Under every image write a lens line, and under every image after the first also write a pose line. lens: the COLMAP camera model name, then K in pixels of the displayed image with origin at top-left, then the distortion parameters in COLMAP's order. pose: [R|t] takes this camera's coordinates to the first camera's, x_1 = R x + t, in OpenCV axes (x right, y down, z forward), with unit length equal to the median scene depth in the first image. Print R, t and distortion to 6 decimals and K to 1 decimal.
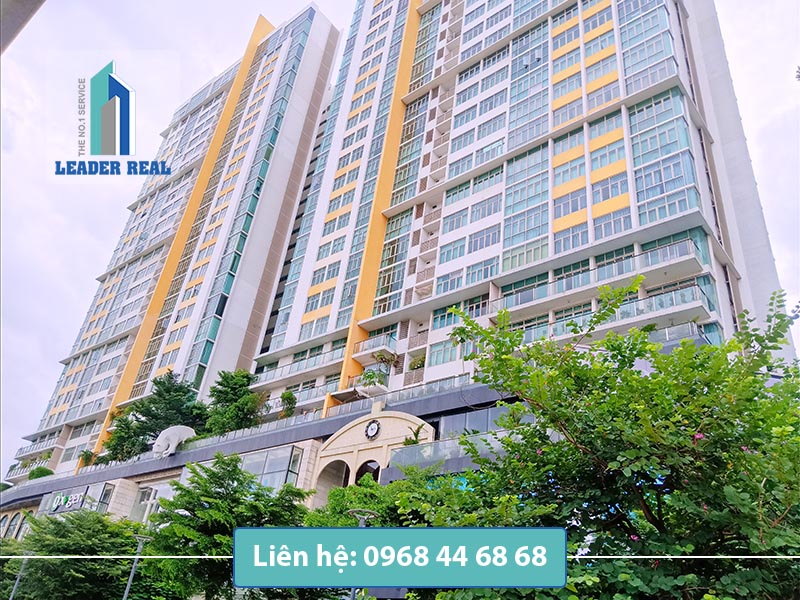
lens RADIAL K [[641.2, 0, 397.9], [0, 641.2, 304.1], [0, 0, 1]] dist [0.112829, -0.229257]
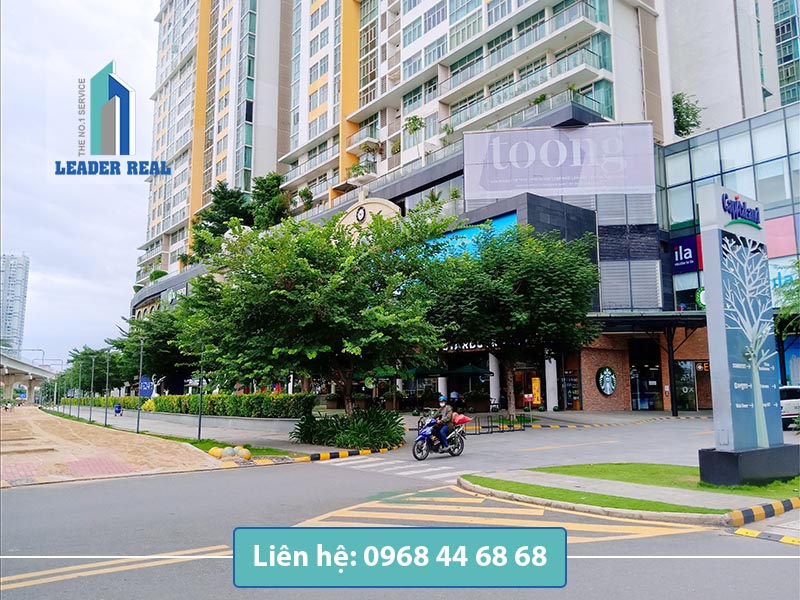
lens RADIAL K [[641.2, 0, 397.9], [0, 641.2, 304.1], [0, 0, 1]] dist [0.112829, -0.229257]
pose [[0.969947, -0.148400, -0.192824, 0.194622], [0.211190, 0.907031, 0.364272, -0.068679], [0.120840, -0.394047, 0.911112, -0.157174]]
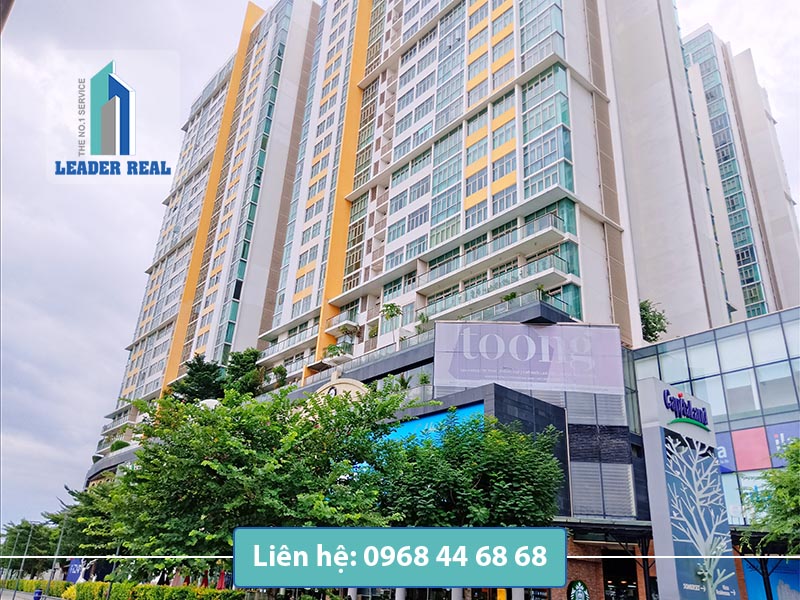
lens RADIAL K [[641.2, 0, 397.9], [0, 641.2, 304.1], [0, 0, 1]] dist [0.112829, -0.229257]
pose [[0.983902, -0.125279, -0.127448, 0.208408], [0.137821, 0.985905, 0.094856, -0.058941], [0.113768, -0.110894, 0.987299, -0.142334]]
